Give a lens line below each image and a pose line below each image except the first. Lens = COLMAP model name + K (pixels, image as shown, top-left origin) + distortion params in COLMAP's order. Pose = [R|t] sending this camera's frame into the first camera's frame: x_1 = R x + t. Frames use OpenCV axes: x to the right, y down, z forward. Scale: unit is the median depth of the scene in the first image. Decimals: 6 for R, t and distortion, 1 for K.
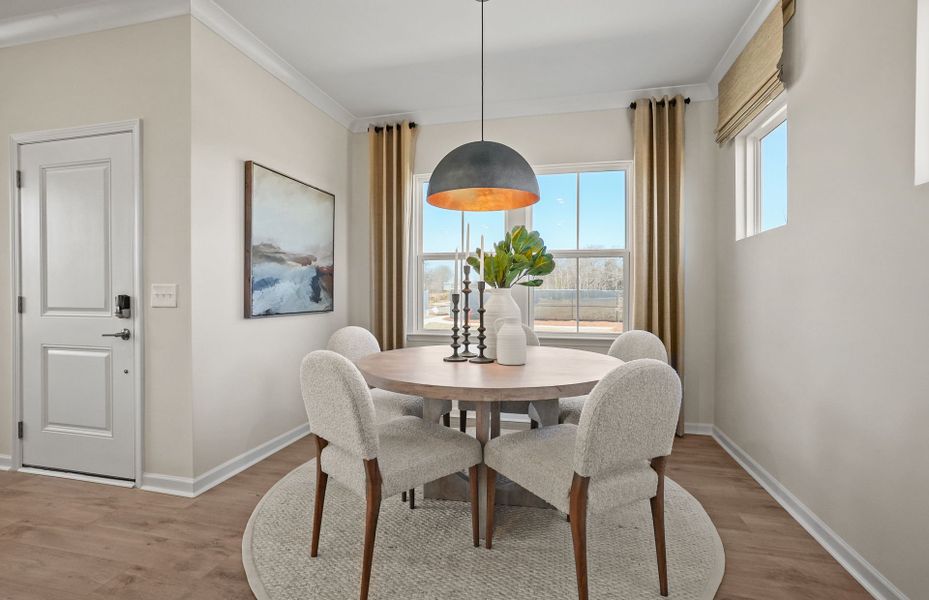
lens RADIAL K [[425.4, 0, 461.1], [0, 425.4, 294.4], [0, 0, 1]] dist [-0.047086, 0.030072]
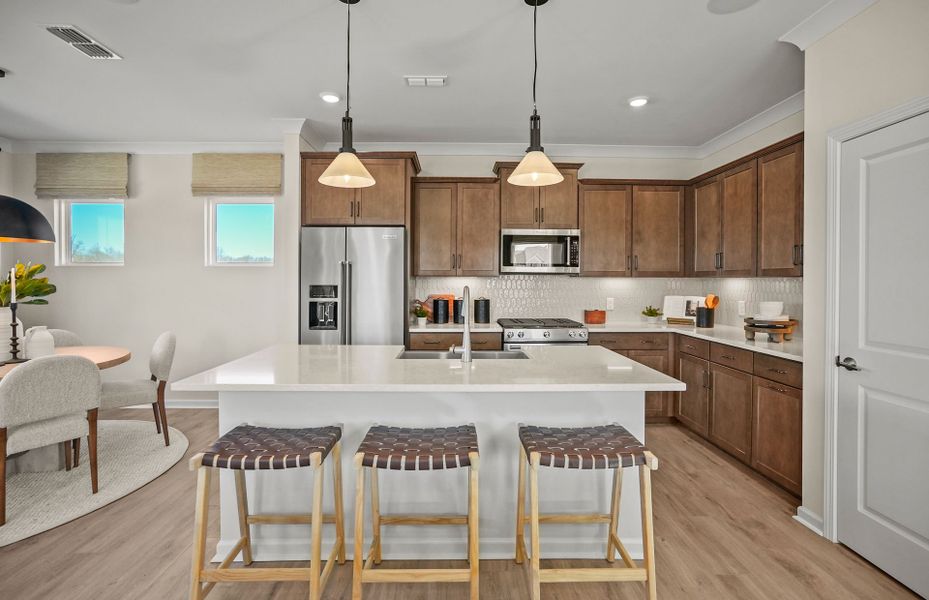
lens RADIAL K [[433.2, 0, 462.5], [0, 433.2, 284.4], [0, 0, 1]] dist [-0.041604, 0.025465]
pose [[-0.257815, -0.010892, 0.966133, -1.461746], [0.003043, 0.999922, 0.012085, -0.091220], [-0.966190, 0.006056, -0.257762, -0.024018]]
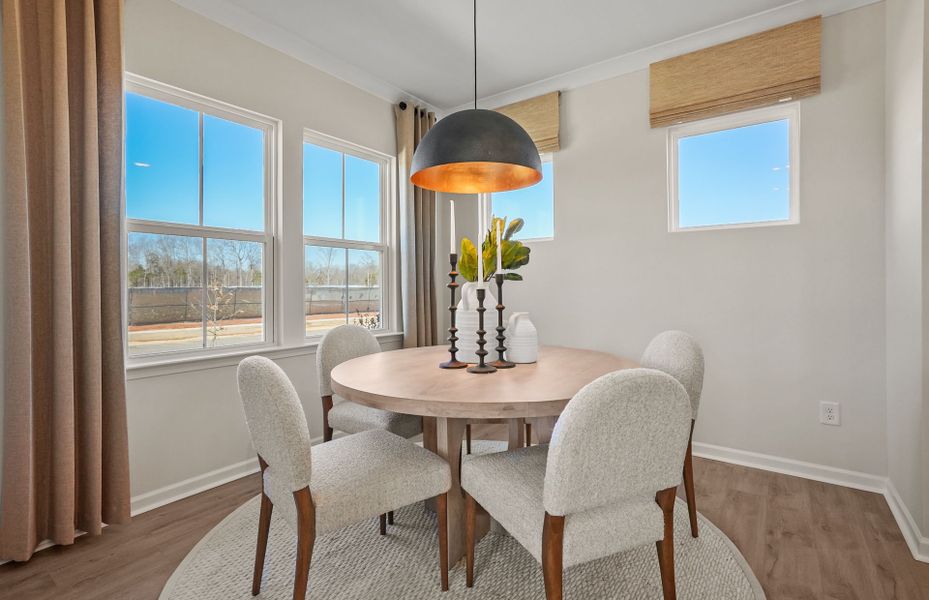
lens RADIAL K [[429.8, 0, 463.0], [0, 429.8, 290.5], [0, 0, 1]] dist [-0.039609, 0.023247]
pose [[0.376147, -0.012428, 0.926477, -0.718330], [0.012246, 0.999889, 0.008441, -0.005253], [-0.926479, 0.008171, 0.376258, 0.663678]]
